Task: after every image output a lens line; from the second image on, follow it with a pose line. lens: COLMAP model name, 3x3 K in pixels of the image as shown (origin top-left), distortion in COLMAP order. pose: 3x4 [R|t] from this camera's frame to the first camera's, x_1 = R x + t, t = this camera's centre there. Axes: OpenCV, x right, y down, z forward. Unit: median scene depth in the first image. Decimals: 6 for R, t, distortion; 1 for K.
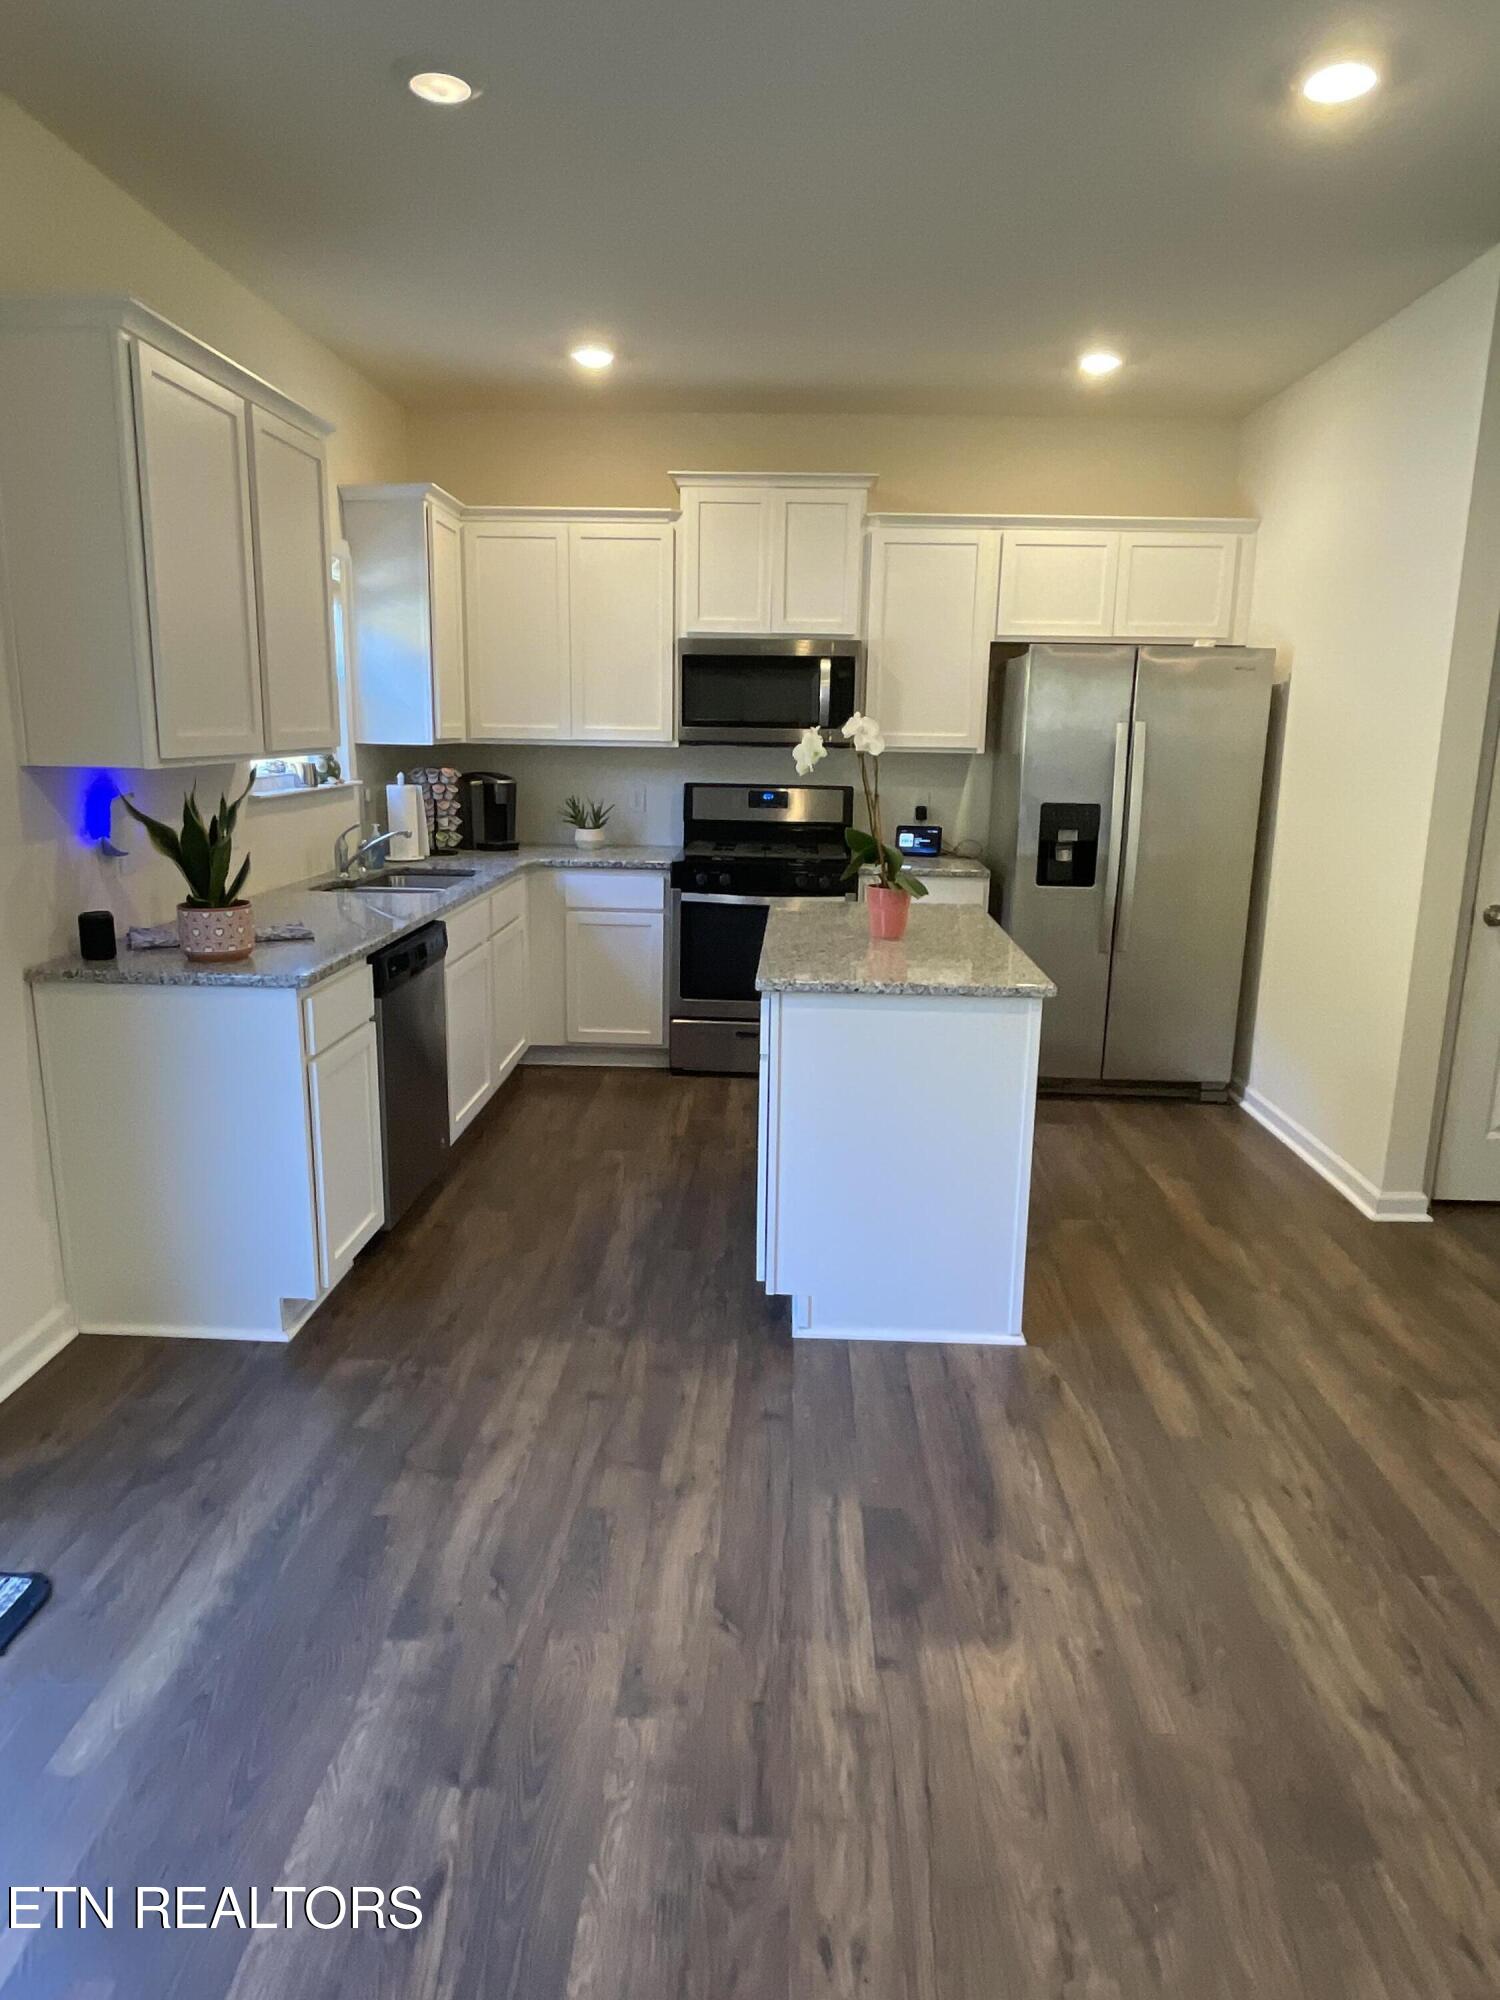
lens RADIAL K [[1255.6, 0, 747.8], [0, 1255.6, 997.6], [0, 0, 1]] dist [0.000010, 0.001183]
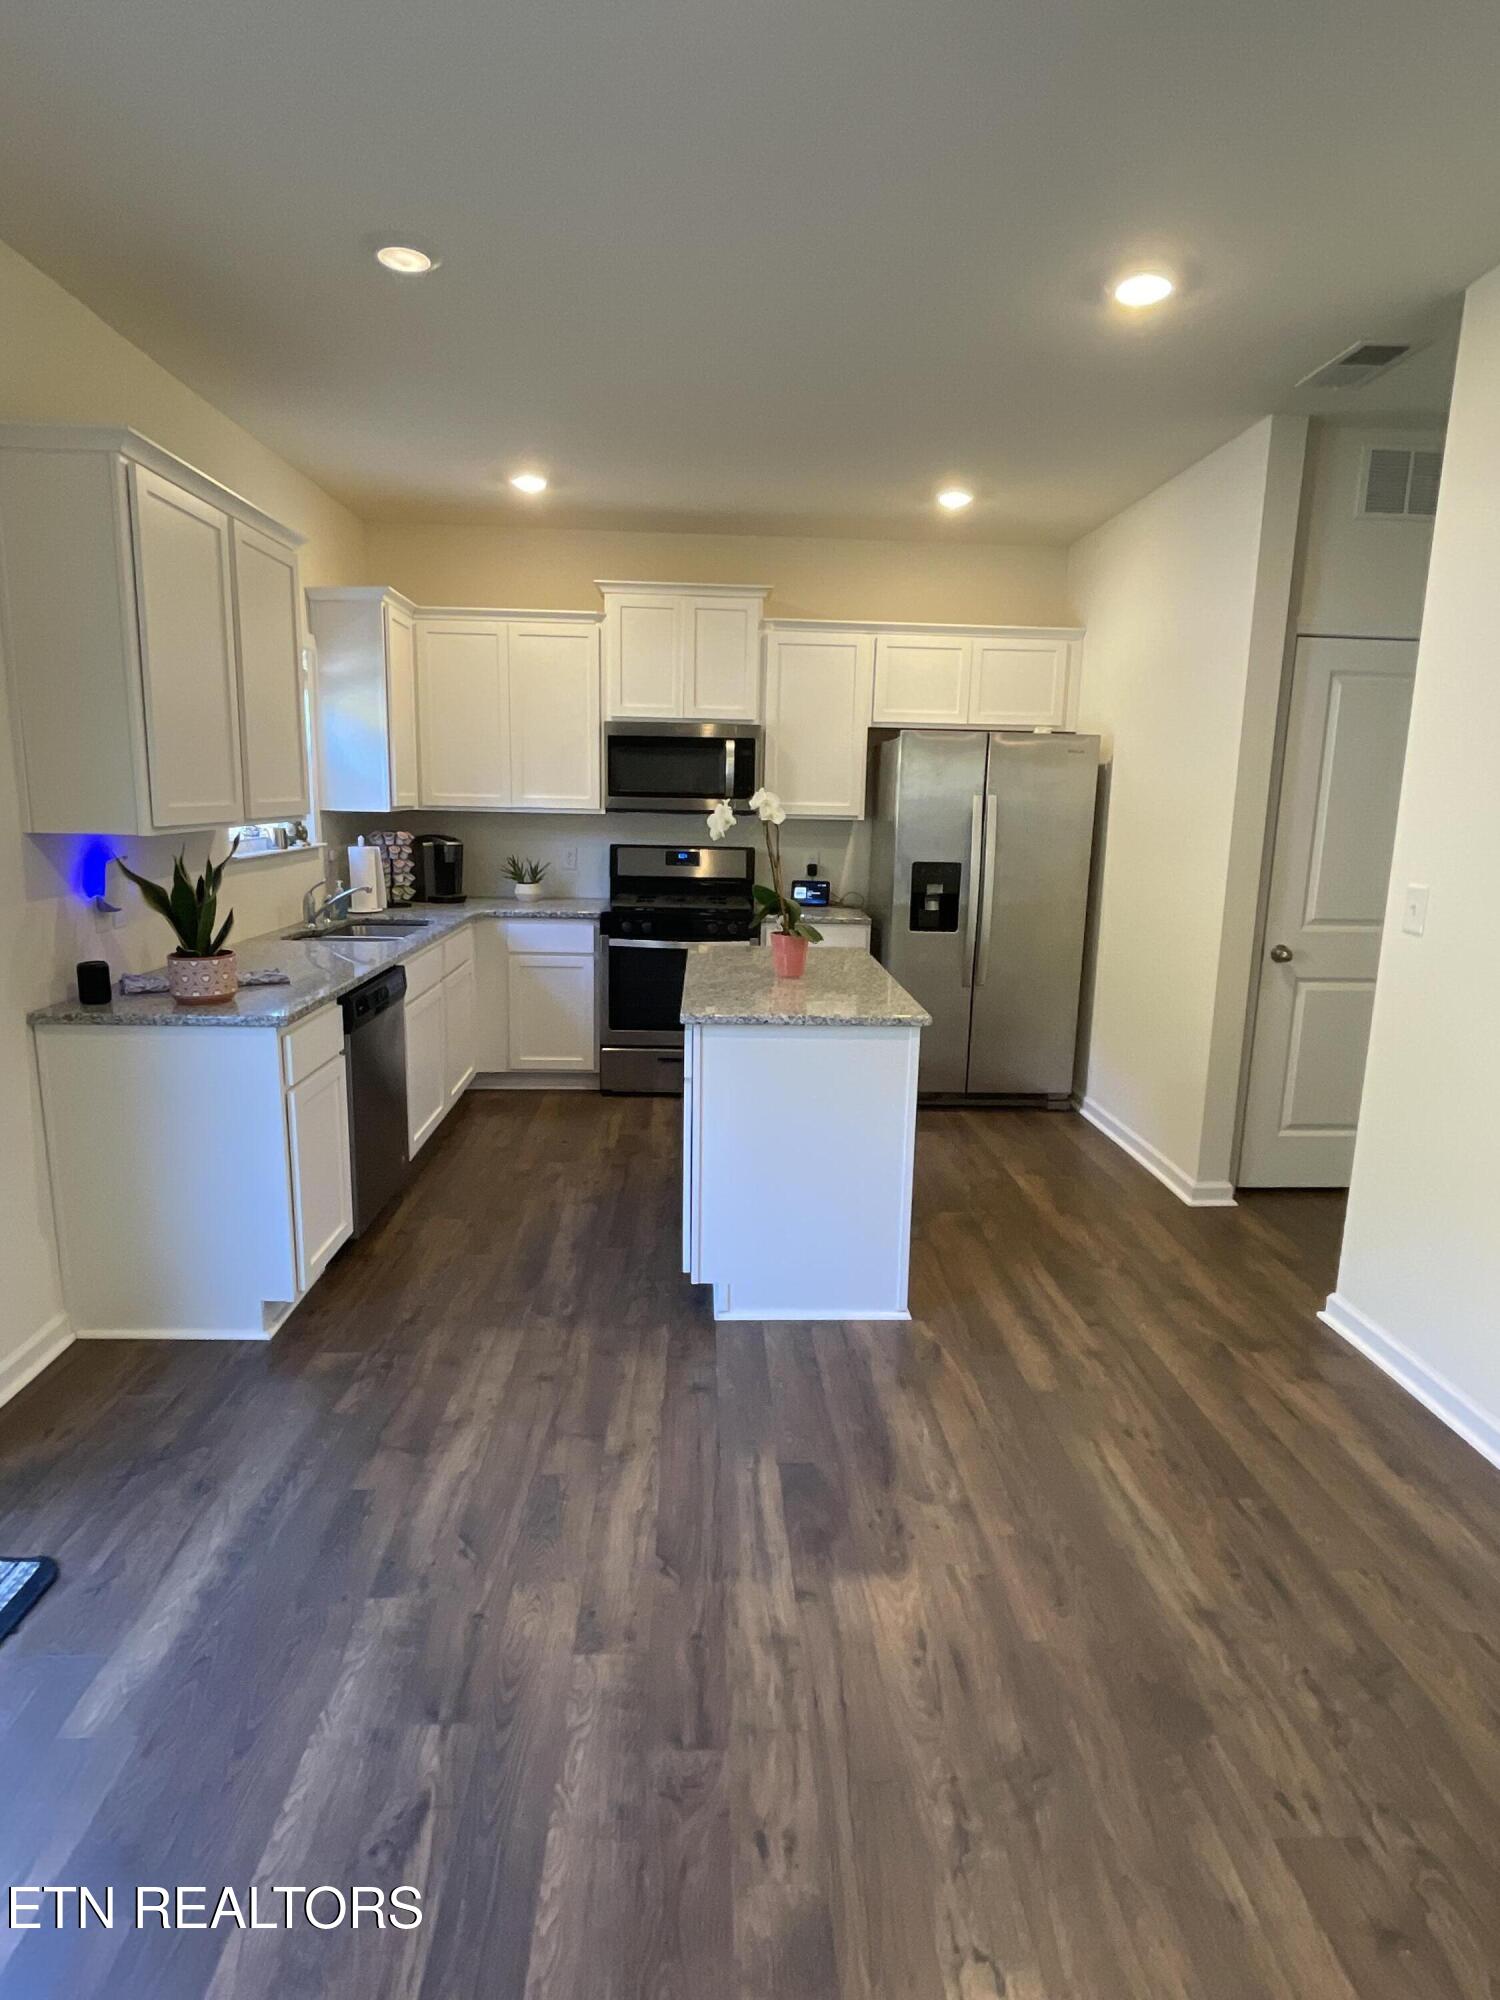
lens RADIAL K [[1086.4, 0, 748.1], [0, 1086.4, 994.4], [0, 0, 1]] dist [0.000177, 0.002190]
pose [[0.996571, -0.011383, 0.081951, -0.012253], [0.013762, 0.999498, -0.028529, -0.002516], [-0.081585, 0.029559, 0.996228, -0.017048]]
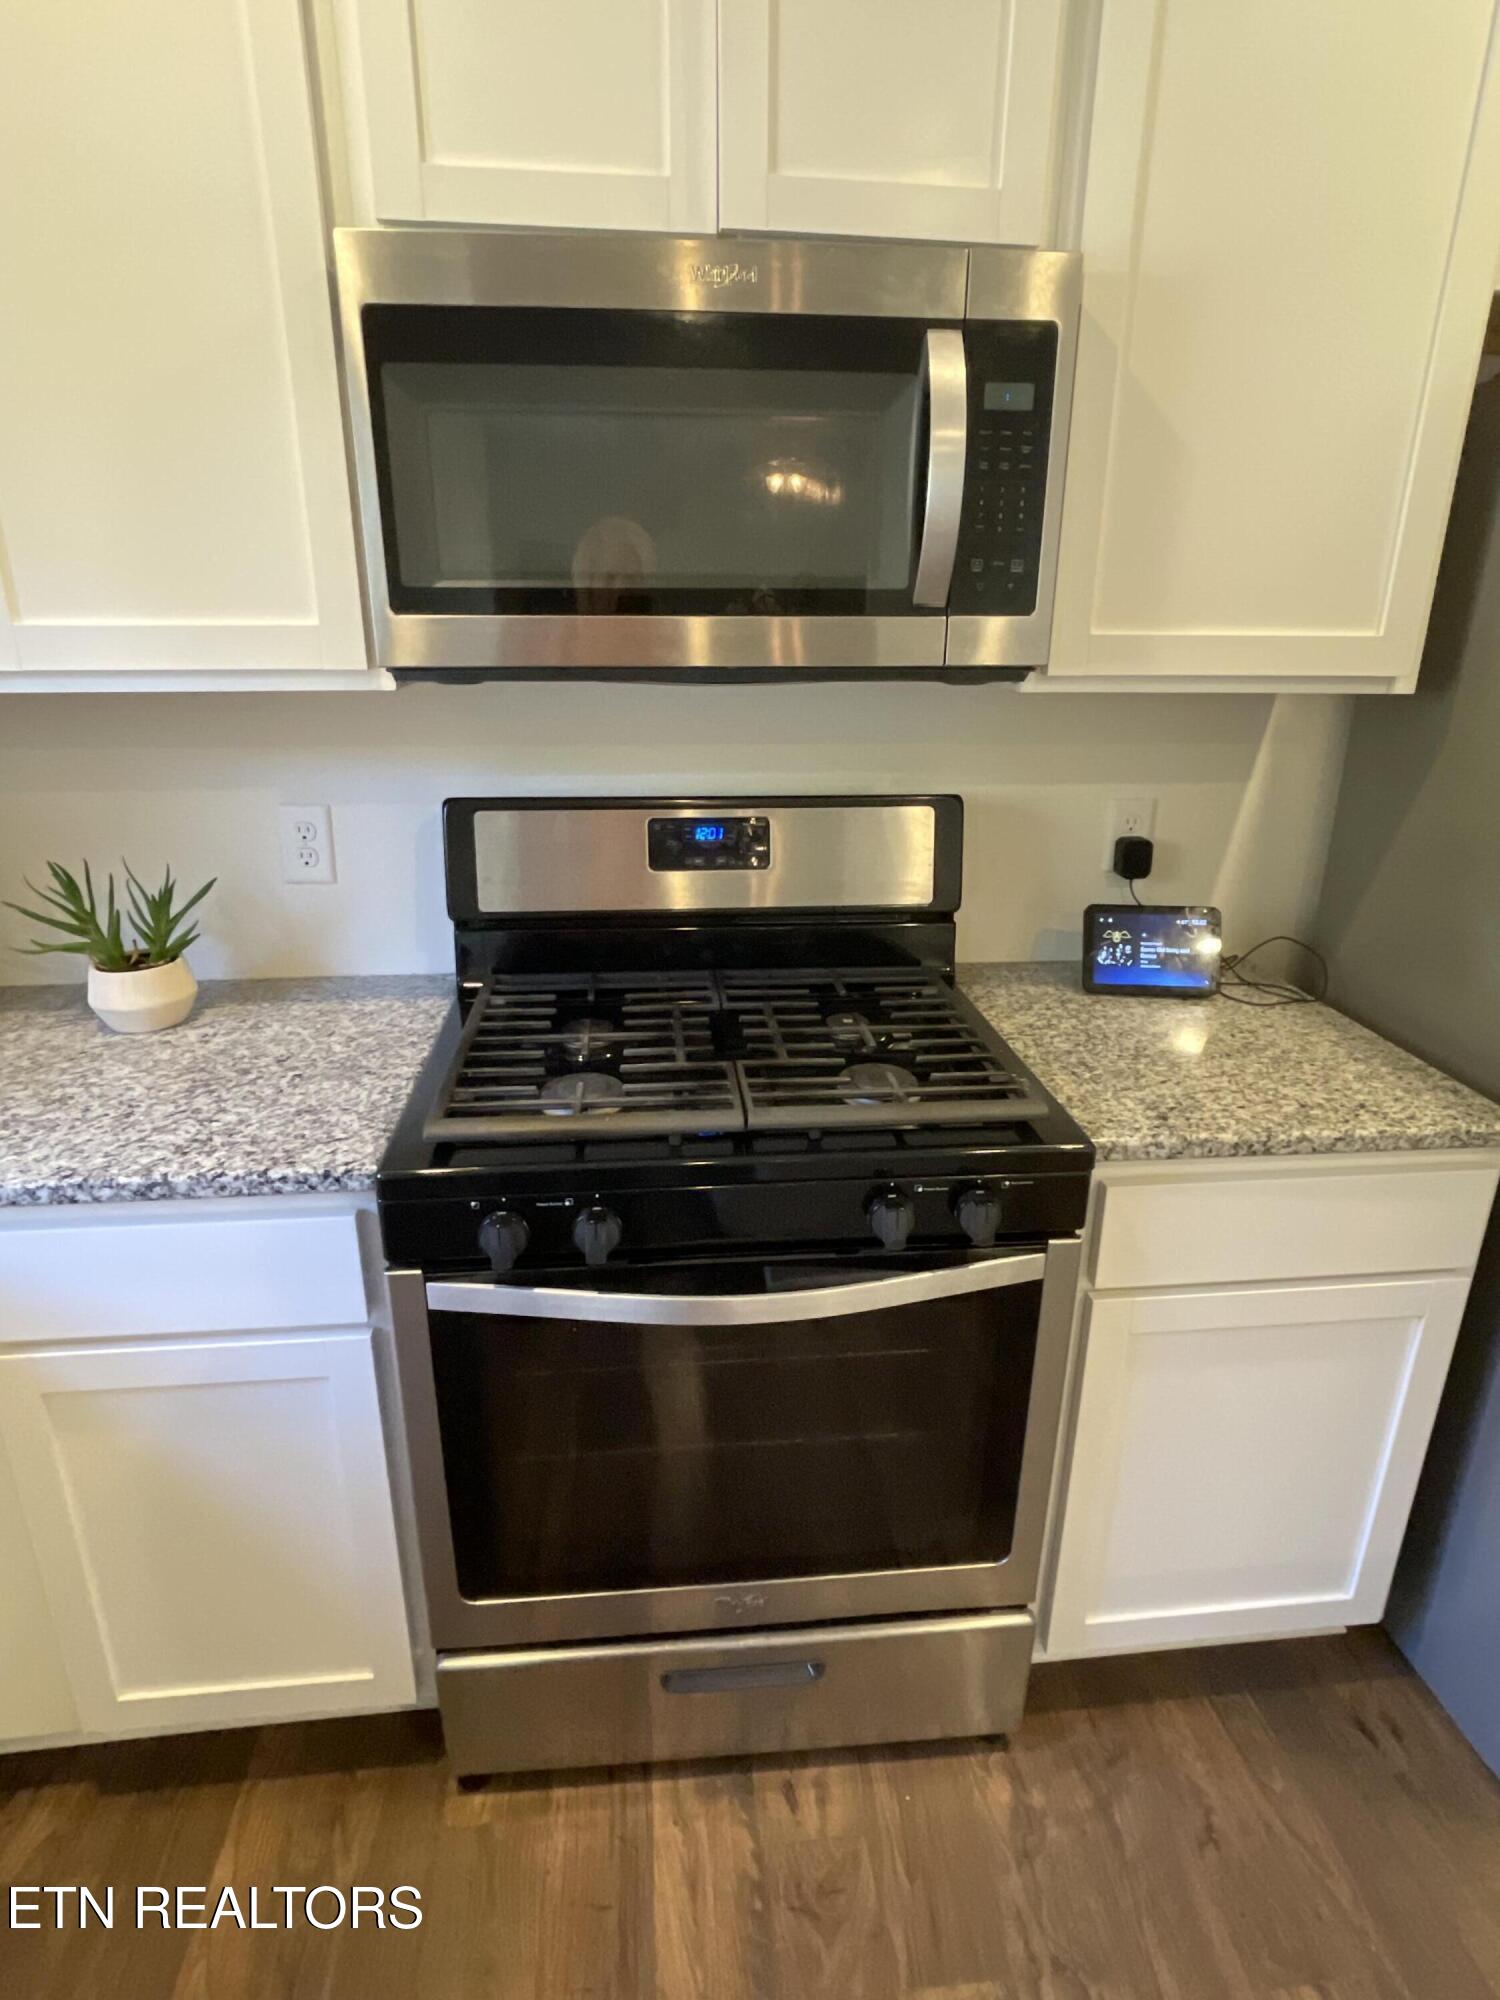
lens RADIAL K [[1086.4, 0, 789.9], [0, 1086.4, 986.8], [0, 0, 1]] dist [0.000177, 0.002190]
pose [[0.988552, -0.063617, 0.136815, -0.007198], [0.043586, 0.988512, 0.144719, -0.279163], [-0.144450, -0.137099, 0.979968, 1.240846]]
